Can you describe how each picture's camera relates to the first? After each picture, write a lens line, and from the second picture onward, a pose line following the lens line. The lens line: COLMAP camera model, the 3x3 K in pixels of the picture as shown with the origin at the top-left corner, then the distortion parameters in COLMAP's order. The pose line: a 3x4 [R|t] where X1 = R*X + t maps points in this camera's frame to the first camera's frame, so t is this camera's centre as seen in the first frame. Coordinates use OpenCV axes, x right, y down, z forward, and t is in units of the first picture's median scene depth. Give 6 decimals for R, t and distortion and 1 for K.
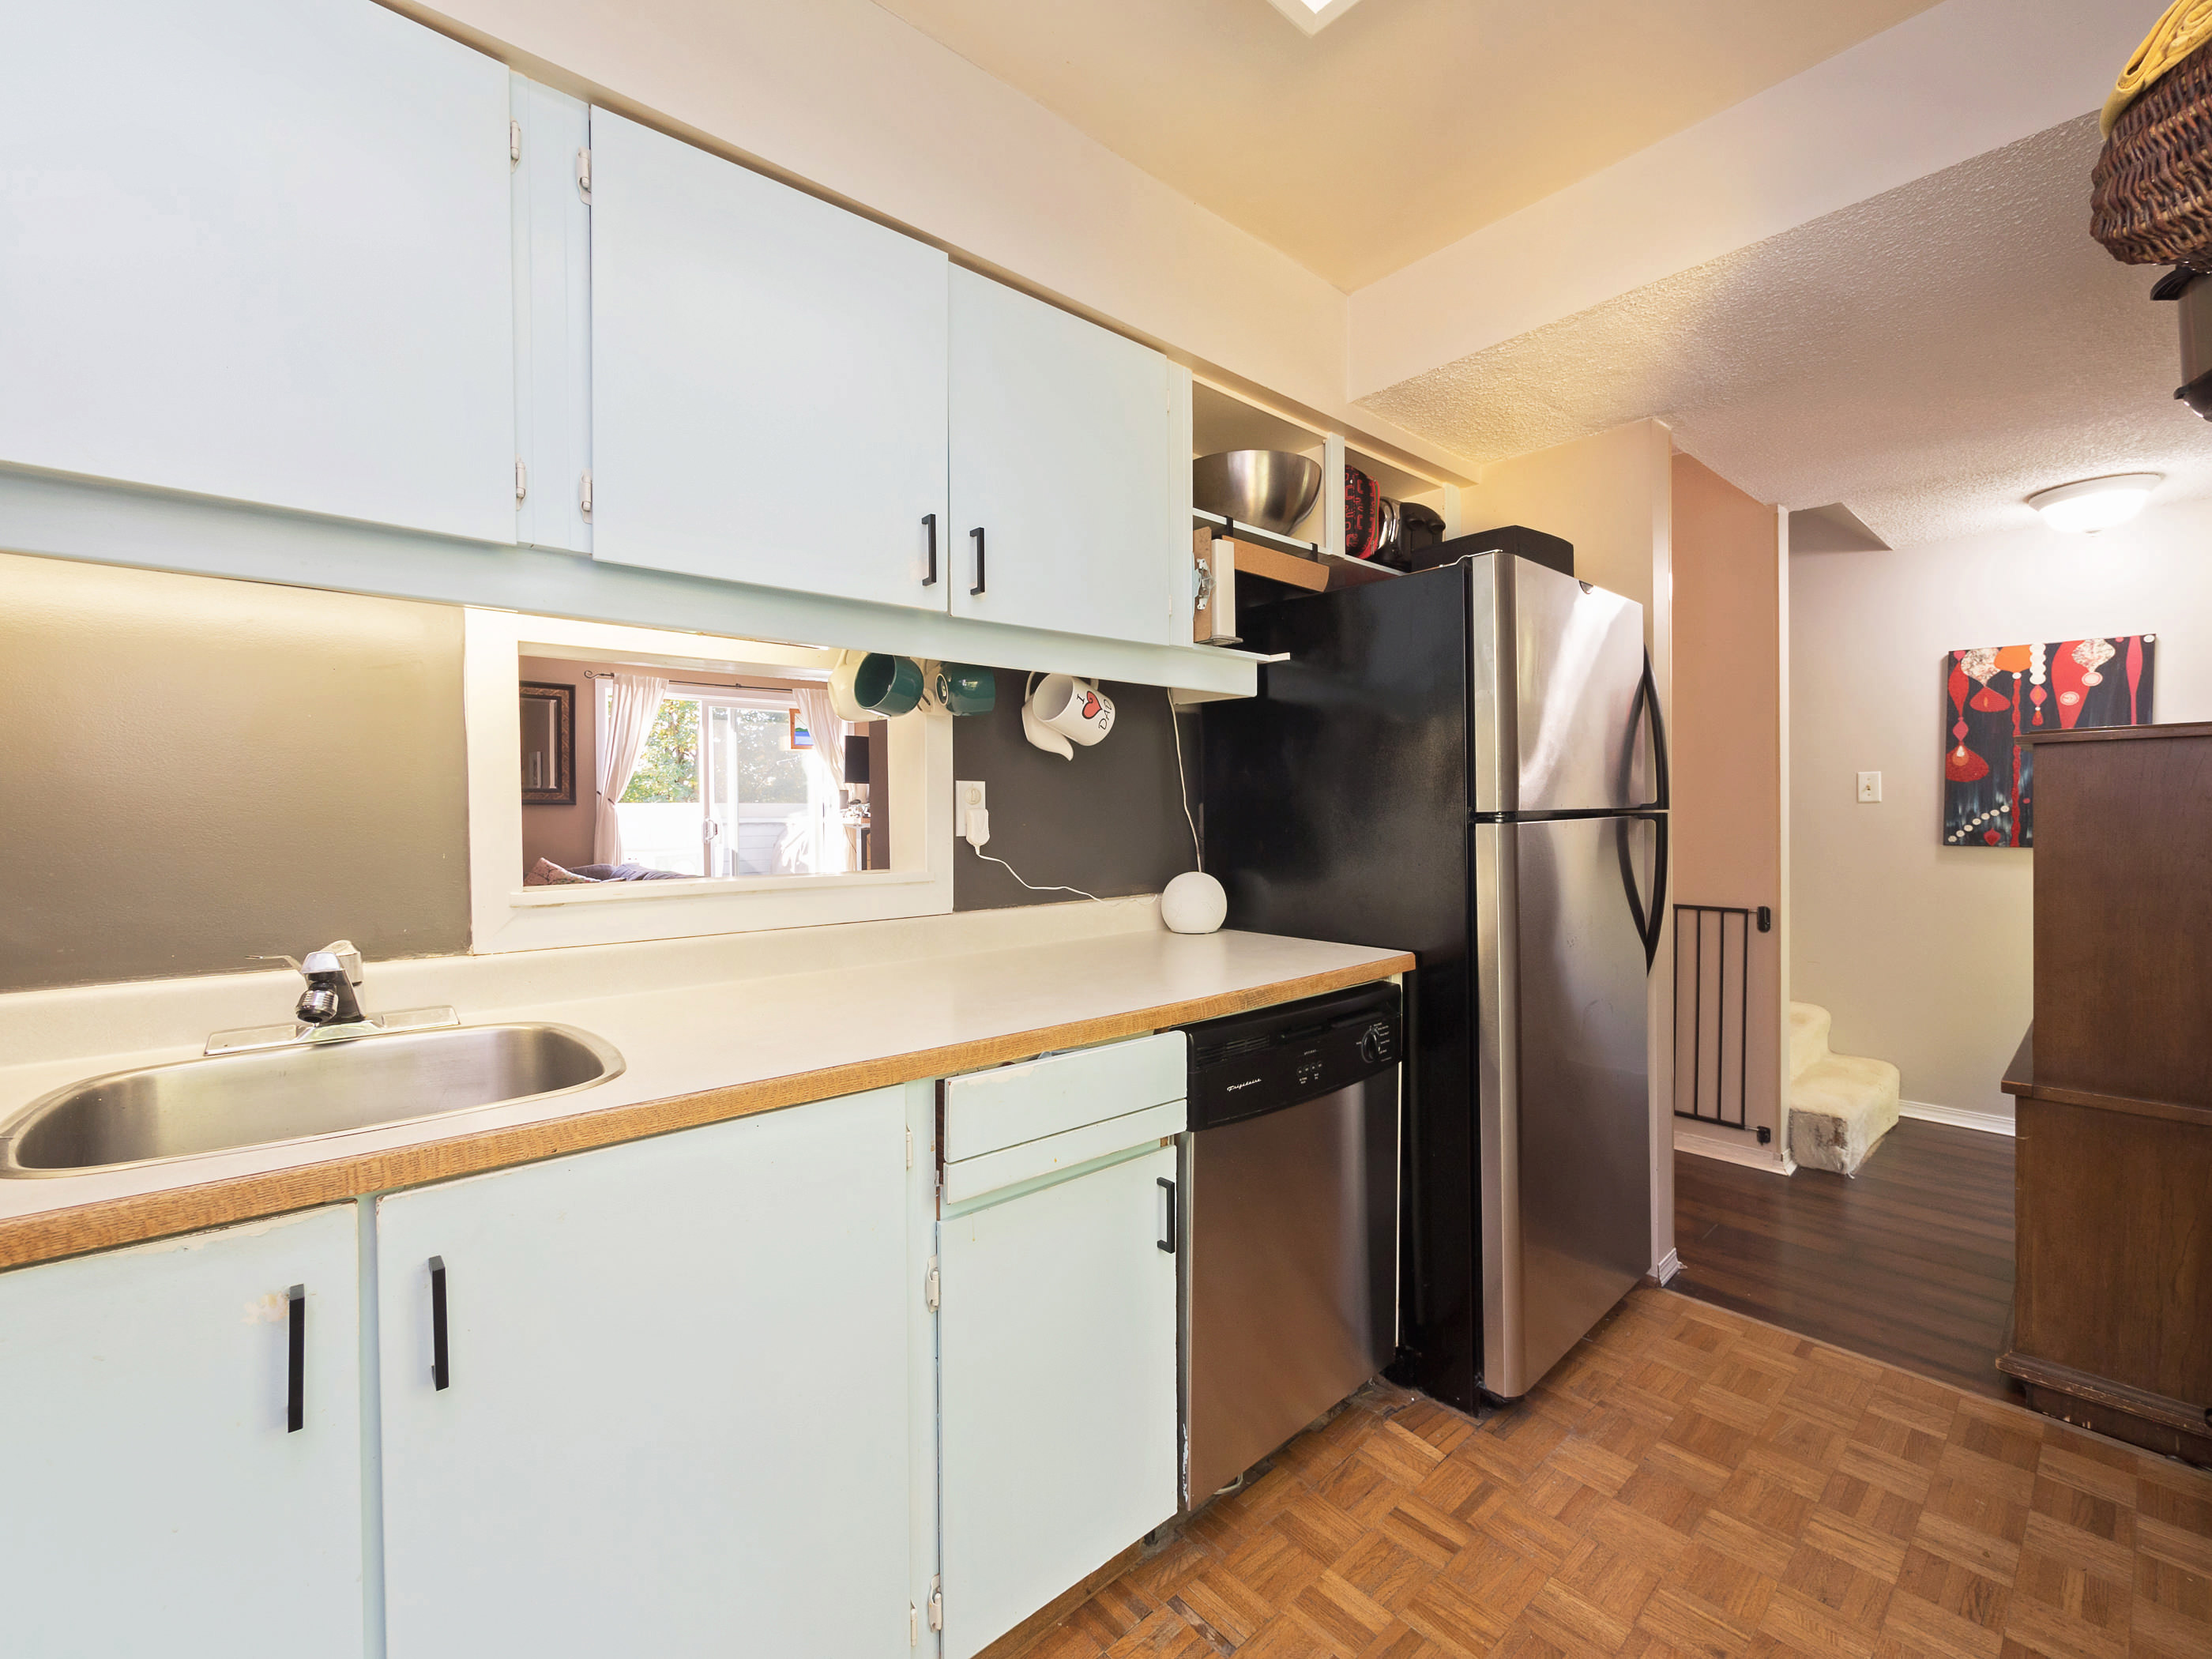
lens RADIAL K [[961.4, 0, 1109.3], [0, 961.4, 815.5], [0, 0, 1]] dist [-0.000172, -0.000456]
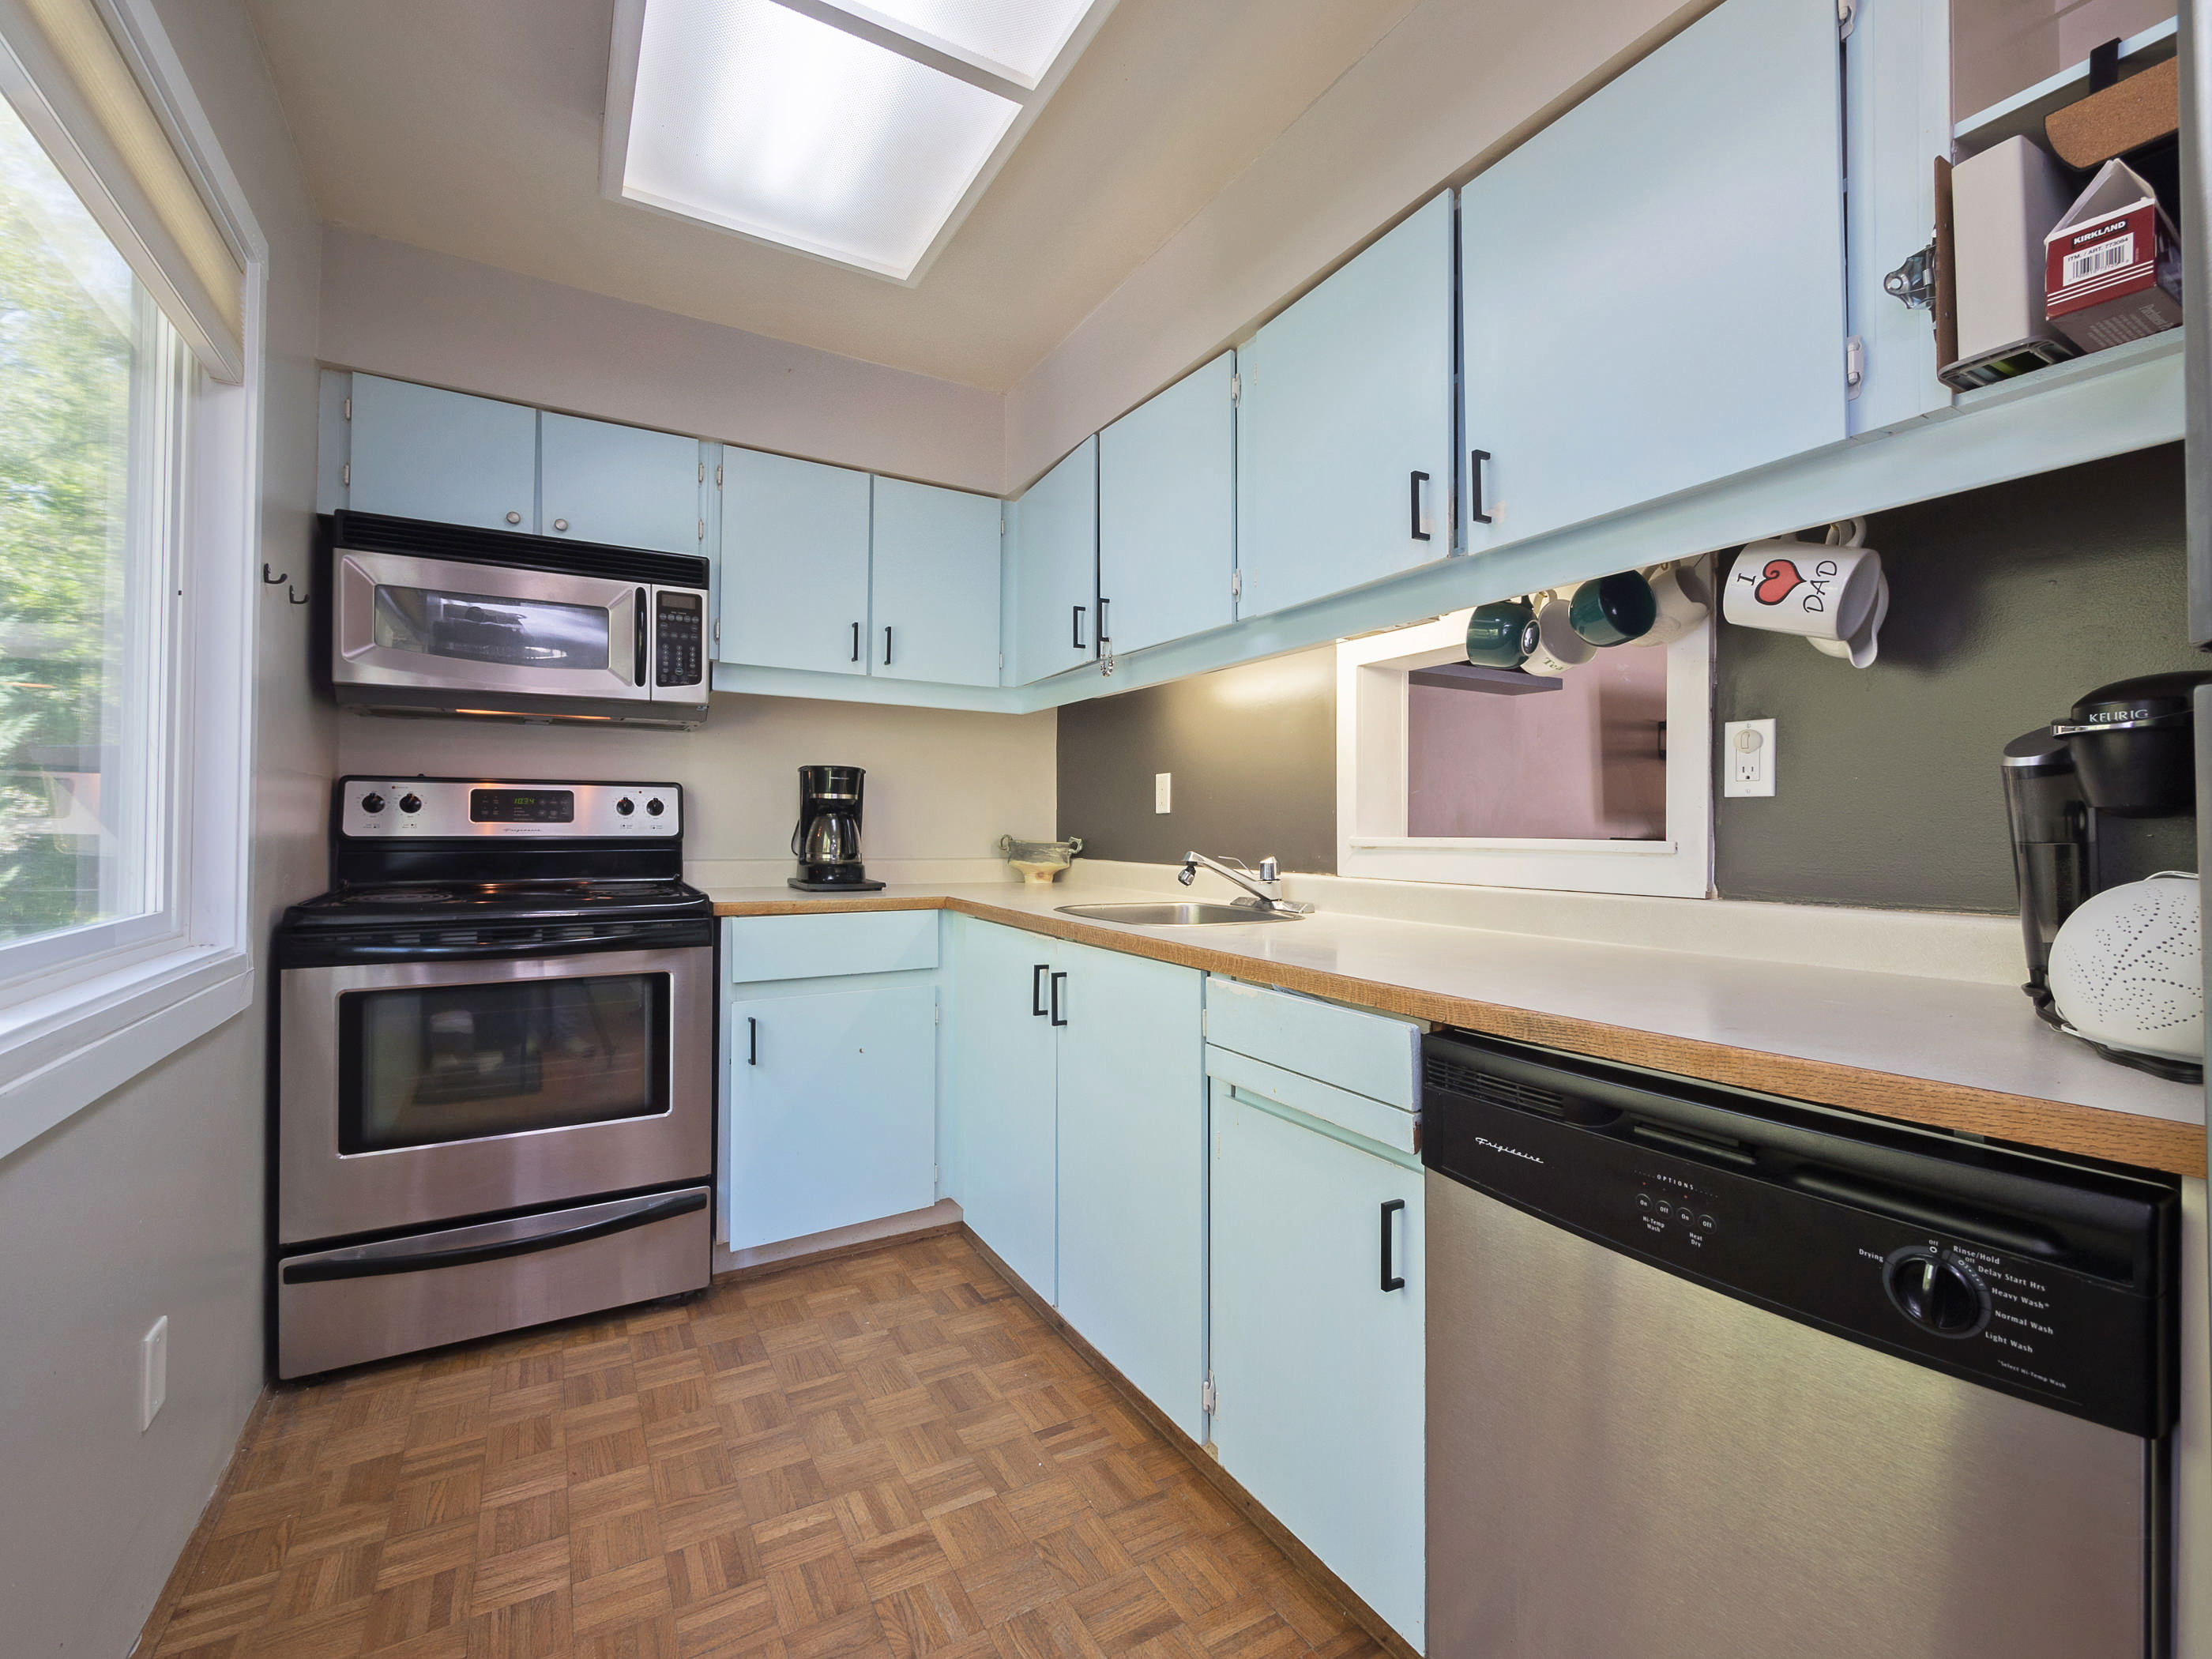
lens RADIAL K [[961.4, 0, 1100.5], [0, 961.4, 827.0], [0, 0, 1]] dist [-0.000172, -0.000456]
pose [[-0.208442, -0.003255, -0.978029, 0.782195], [-0.013415, 0.999910, -0.000469, 0.059107], [0.977943, 0.013022, -0.208467, 0.802072]]
